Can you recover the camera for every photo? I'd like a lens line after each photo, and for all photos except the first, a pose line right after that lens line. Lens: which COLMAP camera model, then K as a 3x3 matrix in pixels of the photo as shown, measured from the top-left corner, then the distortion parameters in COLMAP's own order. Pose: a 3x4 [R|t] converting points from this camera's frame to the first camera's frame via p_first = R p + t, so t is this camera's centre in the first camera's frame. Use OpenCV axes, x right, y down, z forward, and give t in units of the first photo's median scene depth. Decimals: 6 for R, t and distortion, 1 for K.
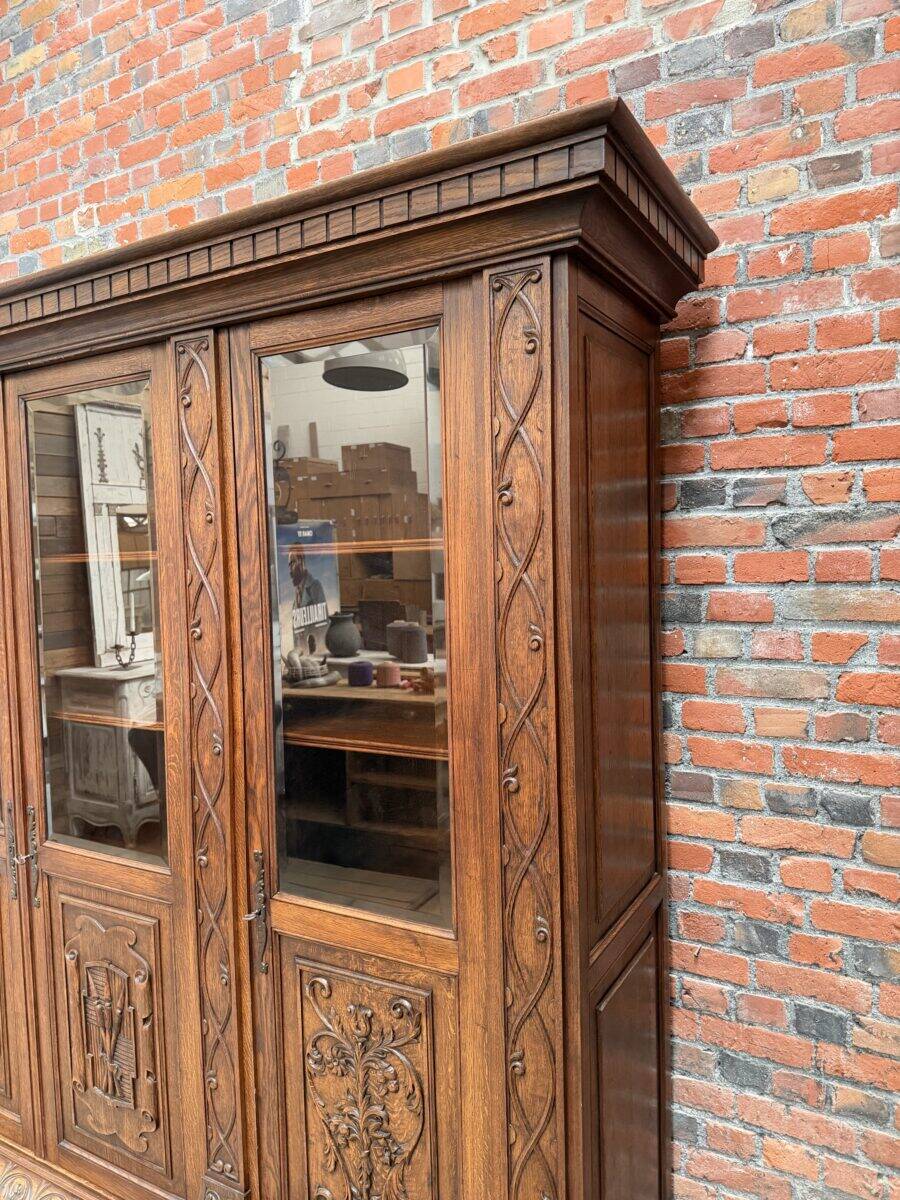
lens RADIAL K [[845.4, 0, 444.6], [0, 845.4, 599.7], [0, 0, 1]] dist [0.018984, -0.024074]
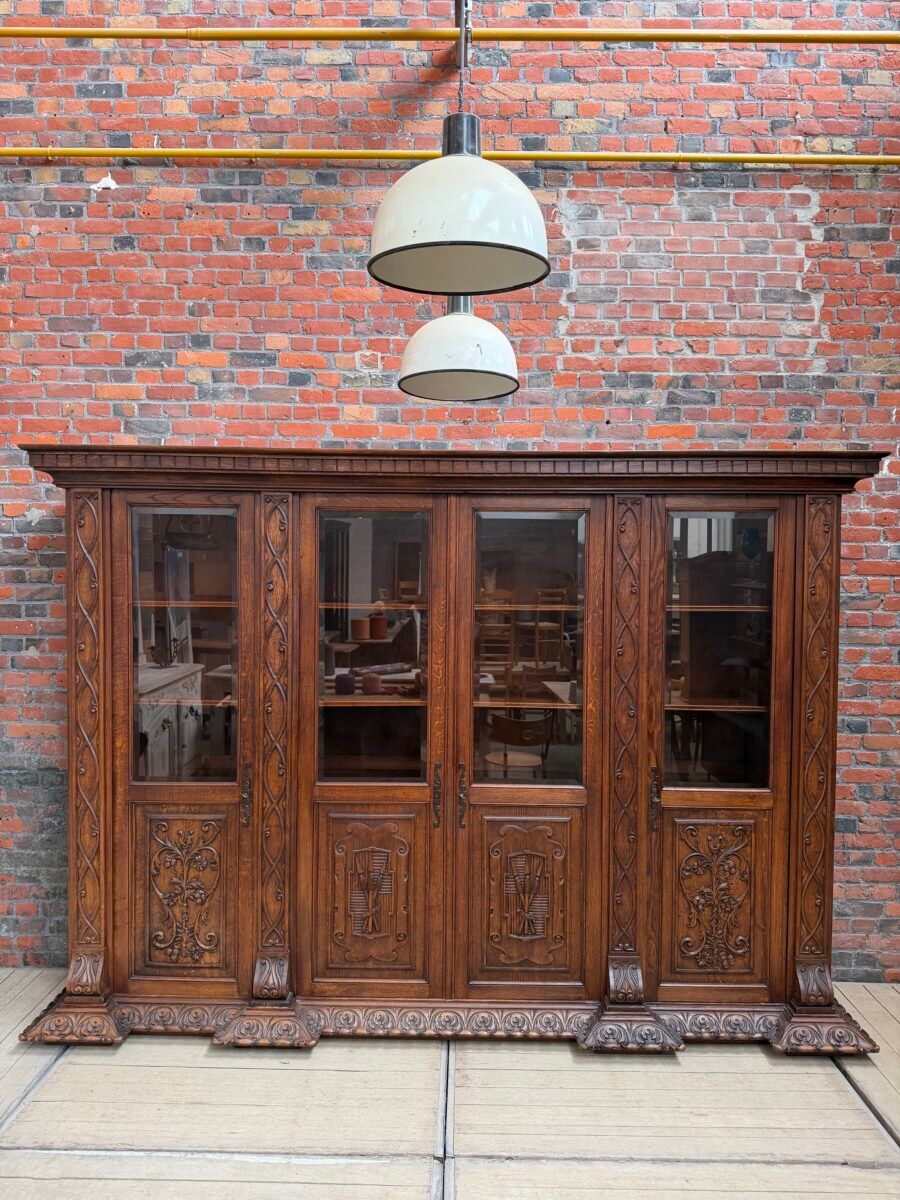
lens RADIAL K [[842.0, 0, 446.0], [0, 842.0, 597.0], [0, 0, 1]] dist [0.031030, -0.041745]
pose [[0.870459, 0.020117, 0.491830, -1.533713], [-0.007046, 0.999571, -0.028413, -0.026970], [-0.492191, 0.021267, 0.870227, -0.418248]]
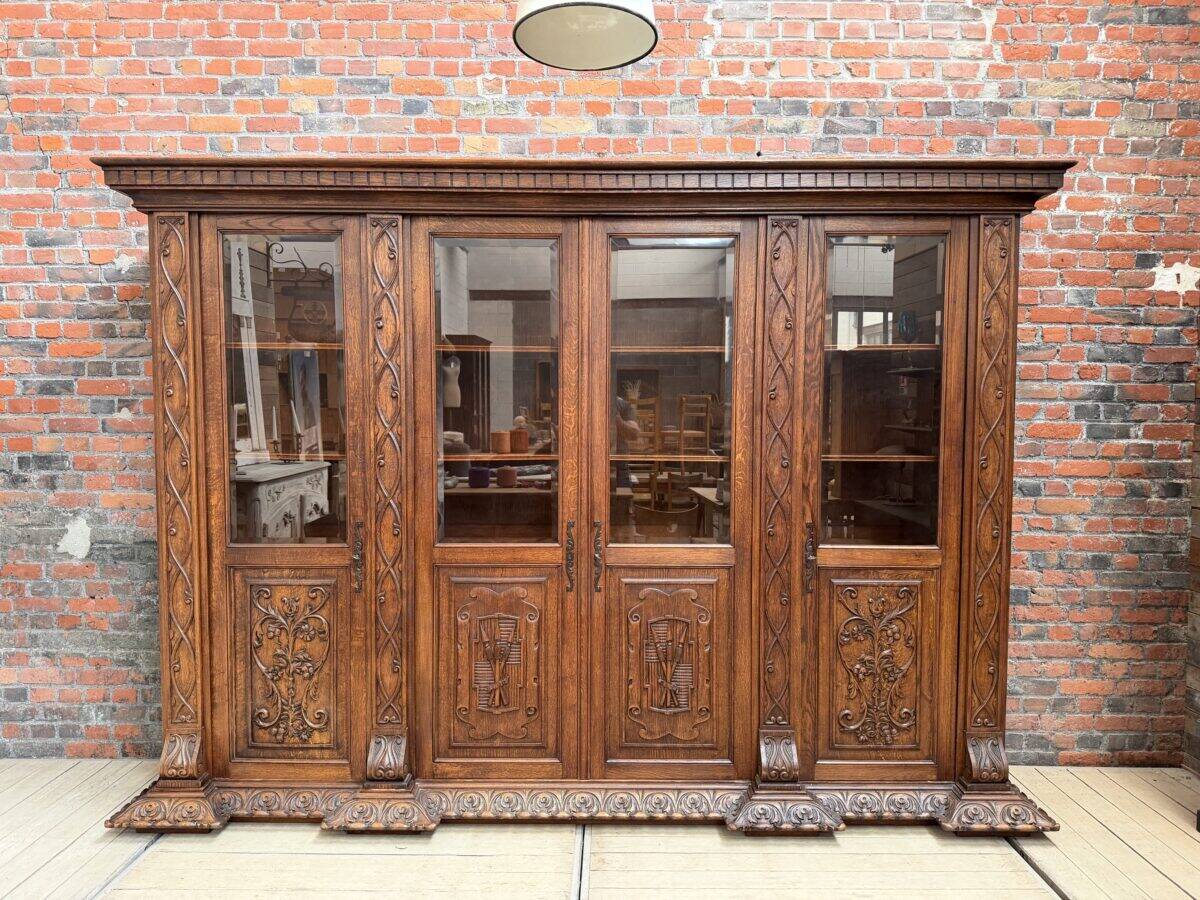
lens RADIAL K [[843.4, 0, 597.7], [0, 843.4, 453.7], [0, 0, 1]] dist [0.022012, -0.025331]
pose [[0.867159, 0.003331, 0.498021, -1.413373], [-0.000841, 0.999986, -0.005225, 0.163572], [-0.498031, 0.004112, 0.867149, -0.261172]]
